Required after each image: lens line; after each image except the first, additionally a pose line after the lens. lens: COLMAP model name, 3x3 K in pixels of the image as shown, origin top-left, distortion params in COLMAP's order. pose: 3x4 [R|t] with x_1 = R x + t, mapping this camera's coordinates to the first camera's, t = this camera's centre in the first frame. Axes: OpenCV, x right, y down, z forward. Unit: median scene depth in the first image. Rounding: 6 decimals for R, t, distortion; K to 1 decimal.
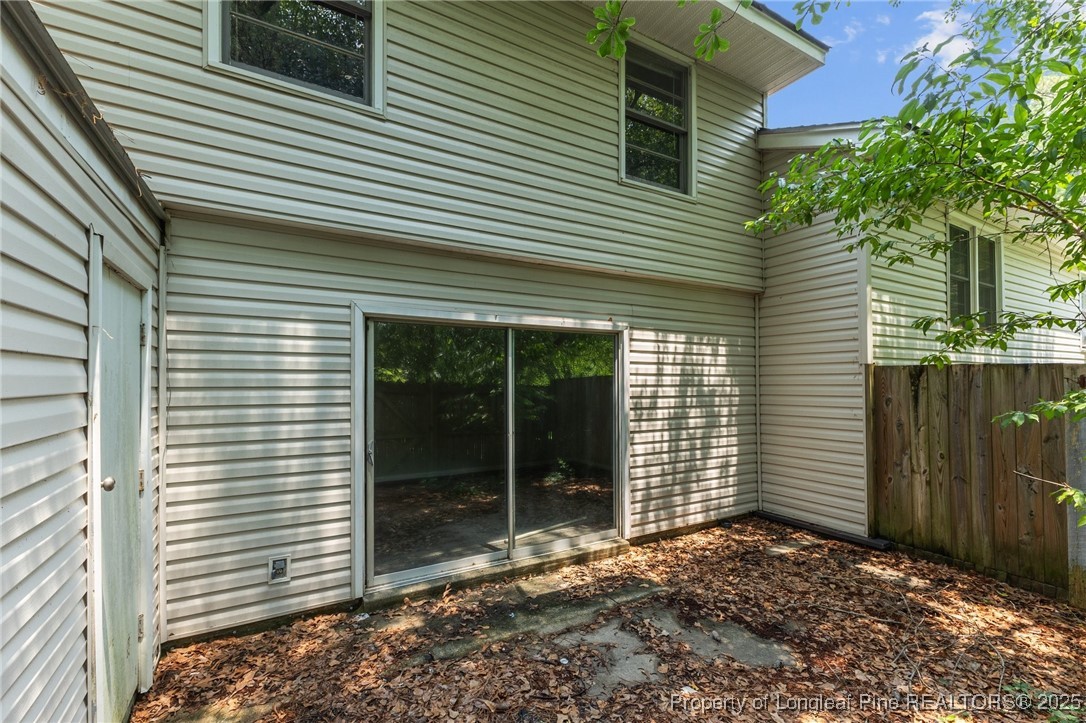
lens RADIAL K [[474.6, 0, 542.1], [0, 474.6, 375.6], [0, 0, 1]] dist [0.007320, -0.000489]
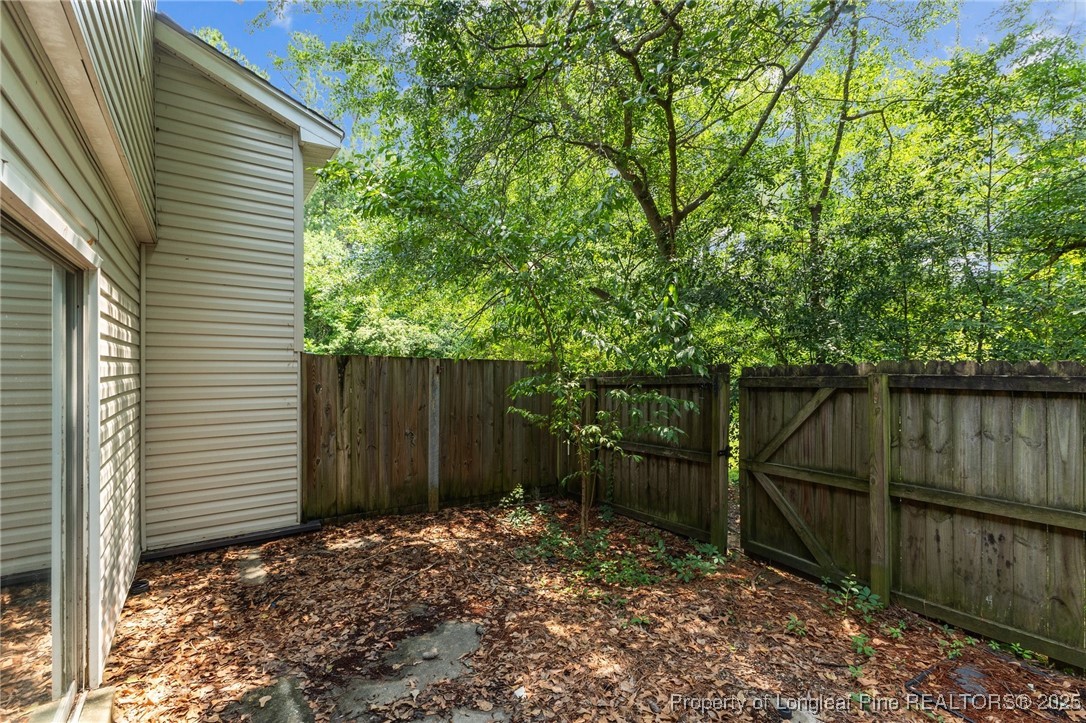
lens RADIAL K [[476.4, 0, 547.4], [0, 476.4, 364.3], [0, 0, 1]] dist [-0.001963, -0.000120]
pose [[-0.094844, 0.004475, 0.995482, -0.437652], [-0.017414, 0.999829, -0.006153, -0.001240], [-0.995340, -0.017919, -0.094750, 0.691004]]
